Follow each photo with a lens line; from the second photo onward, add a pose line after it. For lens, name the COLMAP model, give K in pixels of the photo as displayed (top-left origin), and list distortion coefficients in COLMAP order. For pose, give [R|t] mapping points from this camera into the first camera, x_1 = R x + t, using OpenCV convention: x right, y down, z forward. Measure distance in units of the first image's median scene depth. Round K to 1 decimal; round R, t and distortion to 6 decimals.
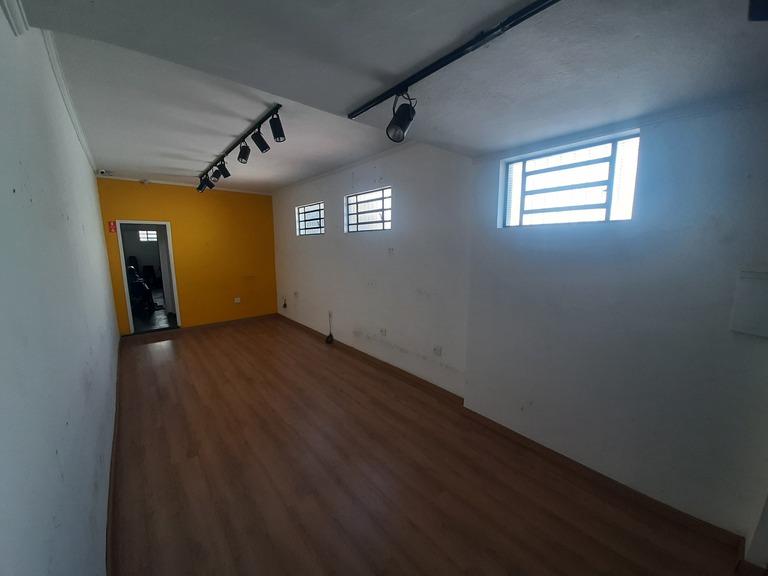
lens RADIAL K [[301.2, 0, 390.4], [0, 301.2, 290.9], [0, 0, 1]] dist [0.016634, -0.015748]
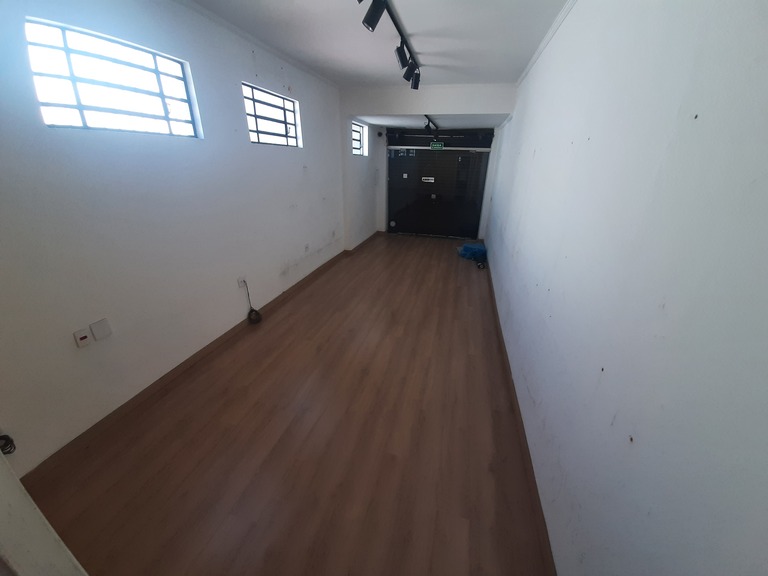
lens RADIAL K [[301.2, 0, 390.4], [0, 301.2, 290.9], [0, 0, 1]] dist [0.016634, -0.015748]
pose [[-0.589936, -0.332179, 0.735957, -1.532007], [0.096966, 0.875717, 0.472987, -0.312270], [-0.801607, 0.350395, -0.484407, 1.932563]]
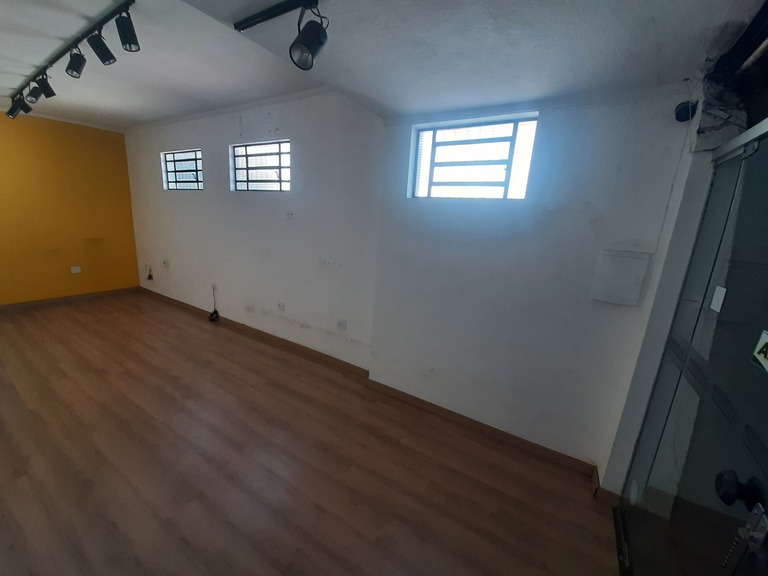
lens RADIAL K [[301.2, 0, 390.4], [0, 301.2, 290.9], [0, 0, 1]] dist [0.016634, -0.015748]
pose [[0.945658, -0.007022, 0.325087, -0.012625], [-0.021367, 0.996264, 0.083673, 0.008854], [-0.324460, -0.086072, 0.941975, 0.062716]]
